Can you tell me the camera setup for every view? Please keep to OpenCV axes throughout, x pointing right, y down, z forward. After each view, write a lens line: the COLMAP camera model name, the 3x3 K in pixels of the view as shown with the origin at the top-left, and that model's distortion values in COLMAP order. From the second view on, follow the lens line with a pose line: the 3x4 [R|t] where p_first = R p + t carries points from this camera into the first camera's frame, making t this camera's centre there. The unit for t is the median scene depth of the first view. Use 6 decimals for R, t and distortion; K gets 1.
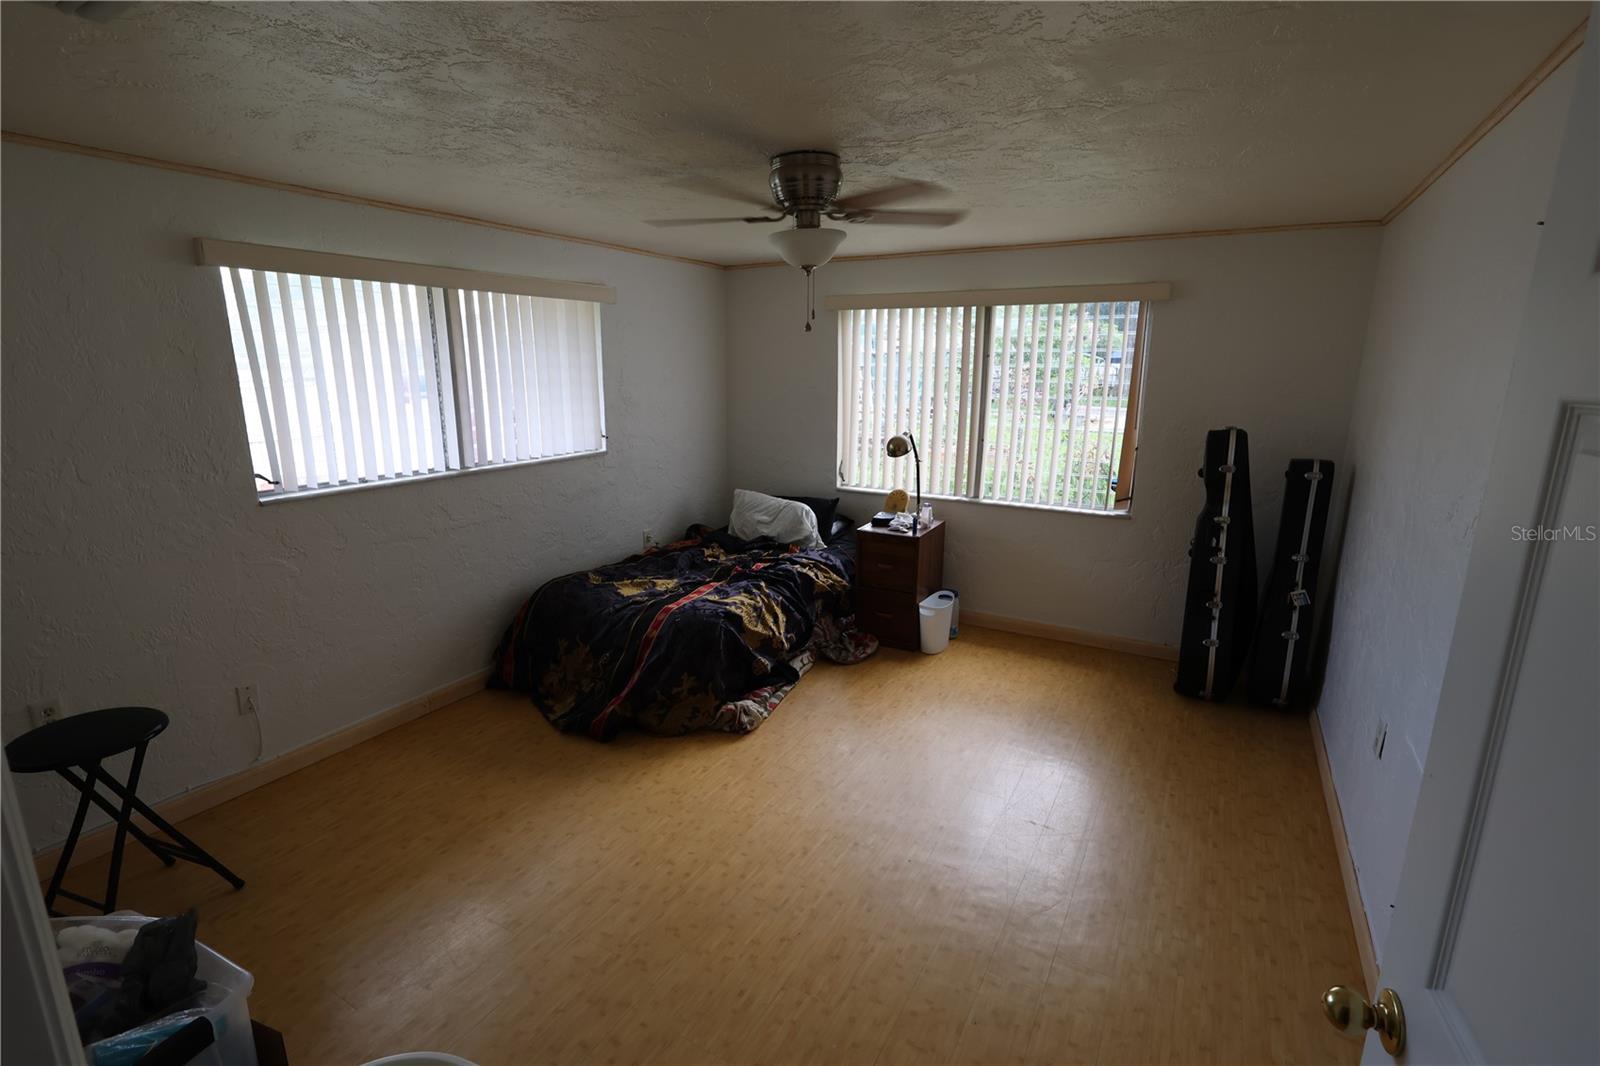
lens RADIAL K [[738.7, 0, 794.6], [0, 738.7, 535.6], [0, 0, 1]] dist [0.001111, 0.000148]
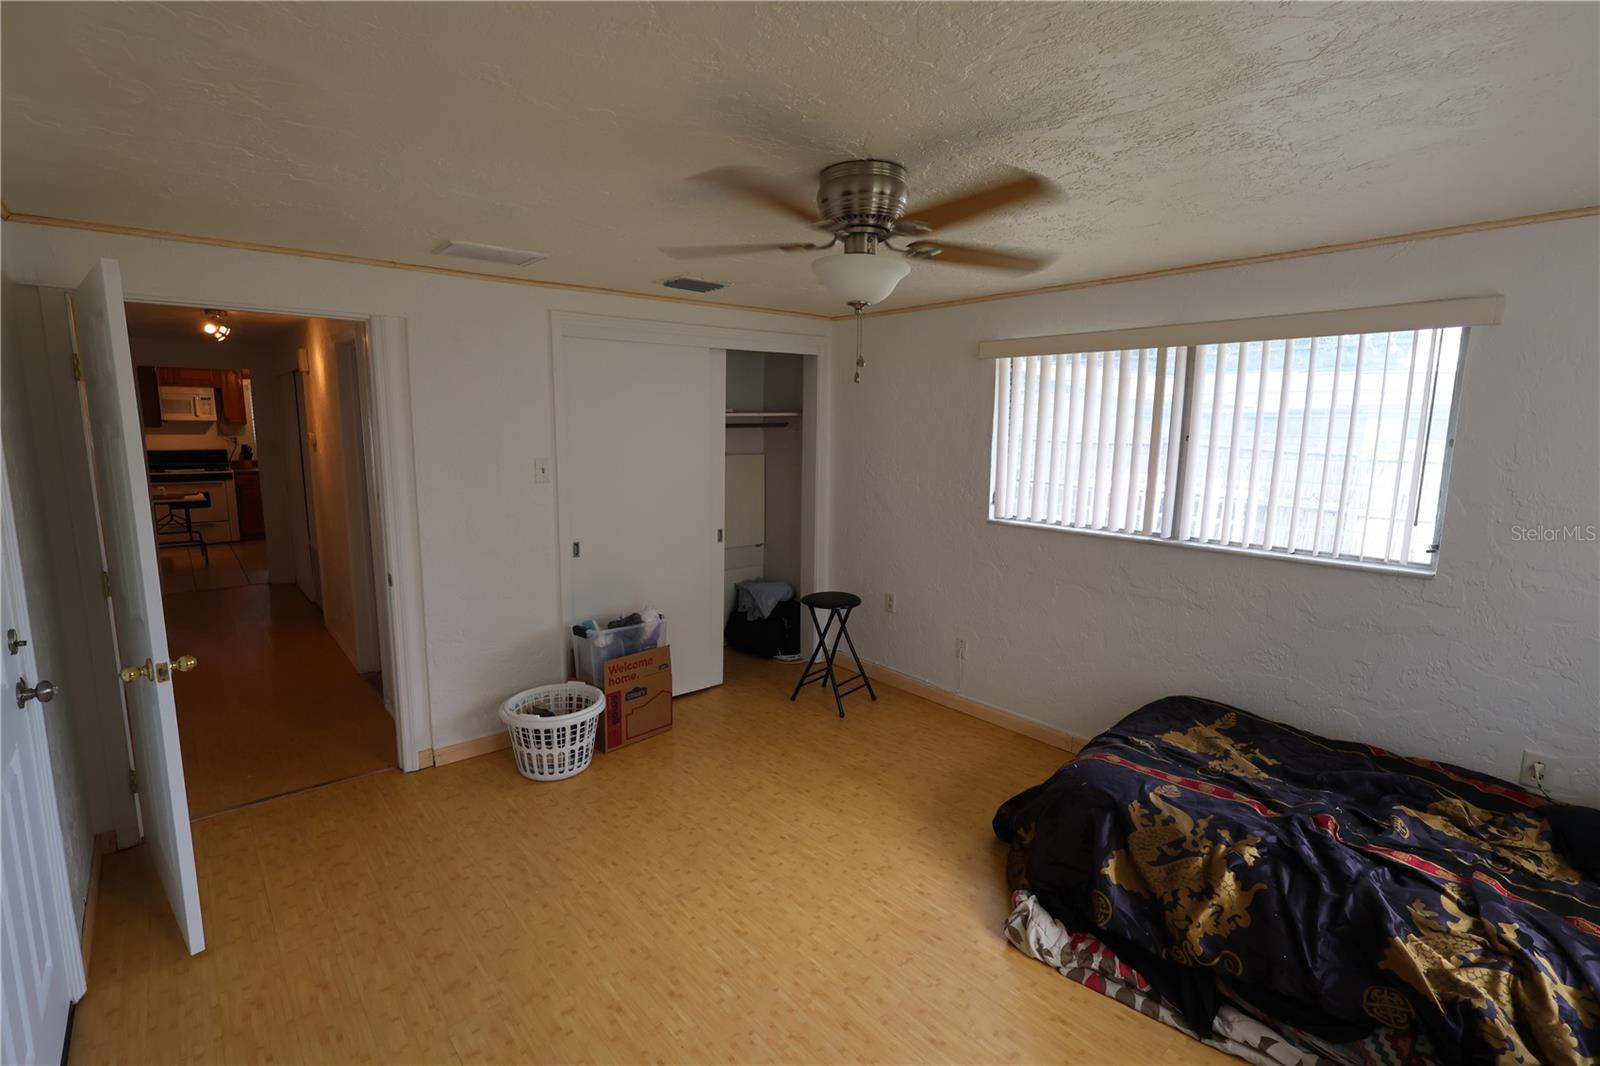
lens RADIAL K [[738.7, 0, 794.6], [0, 738.7, 535.6], [0, 0, 1]] dist [0.001111, 0.000148]
pose [[-0.339072, 0.138790, -0.930466, 0.601883], [-0.225105, 0.948357, 0.223489, -0.208918], [0.913432, 0.285231, -0.290319, 0.905487]]
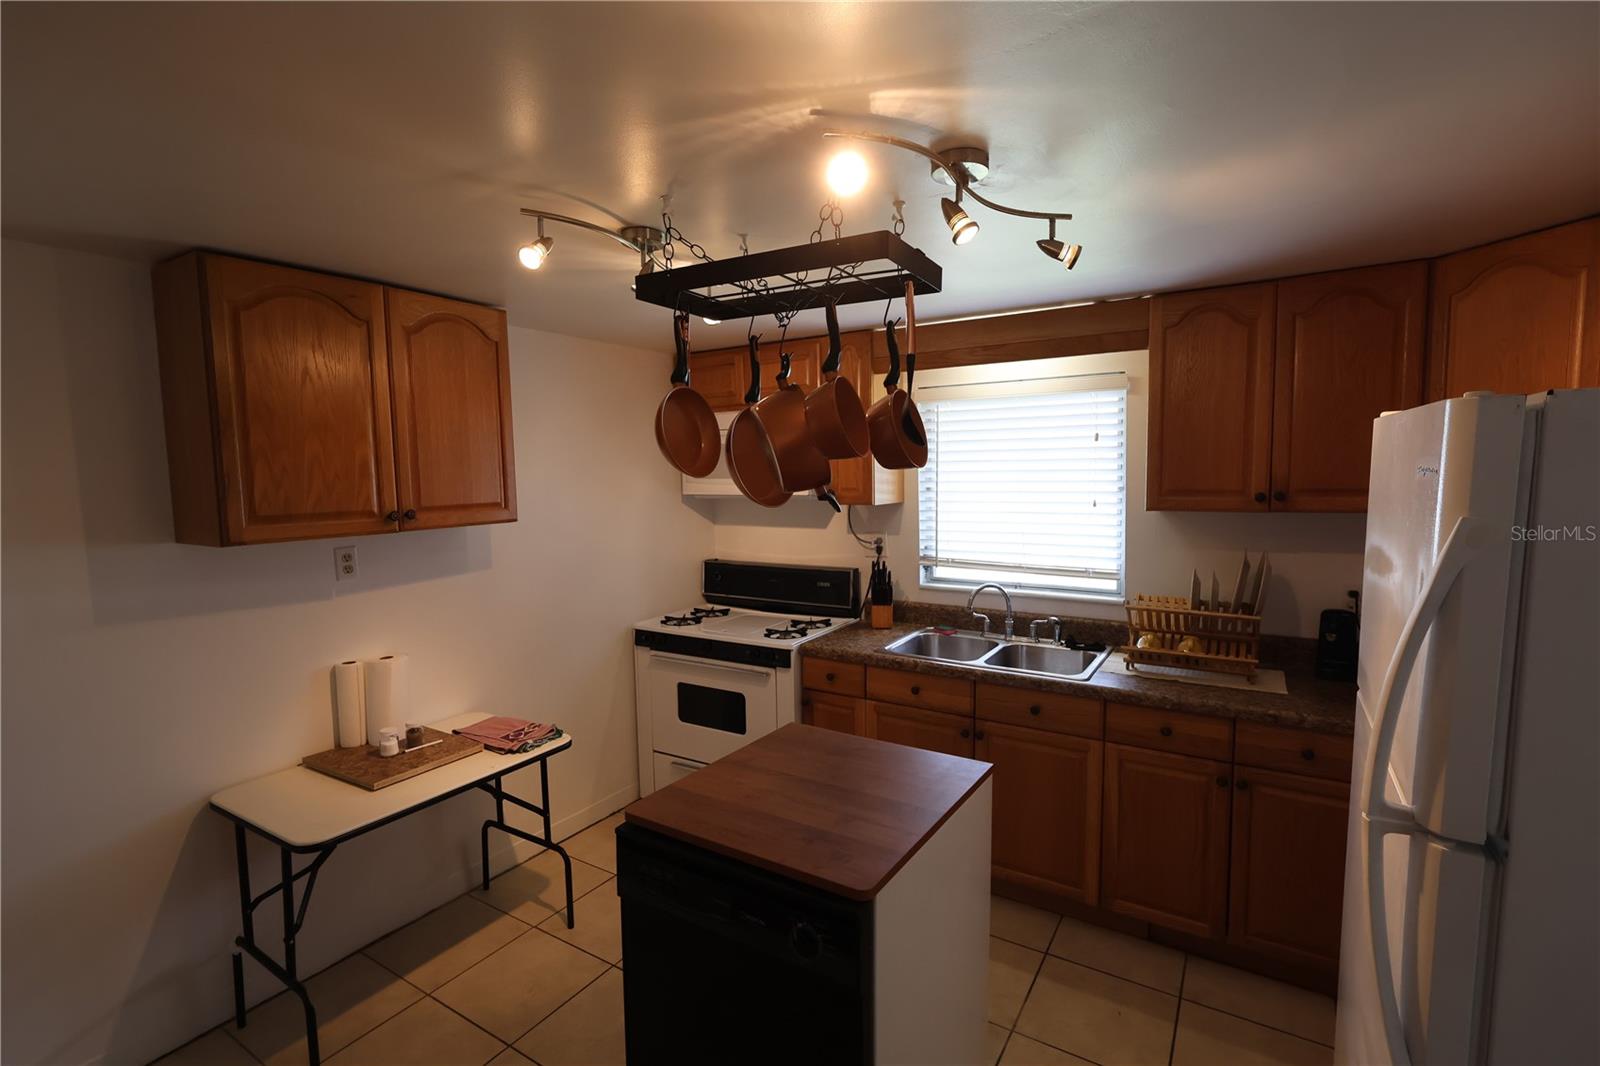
lens RADIAL K [[738.7, 0, 794.6], [0, 738.7, 535.6], [0, 0, 1]] dist [0.001111, 0.000148]
pose [[-0.999617, 0.004139, 0.027377, 0.546623], [0.012672, 0.947528, 0.319421, -0.196521], [-0.024619, 0.319645, -0.947217, 0.849485]]
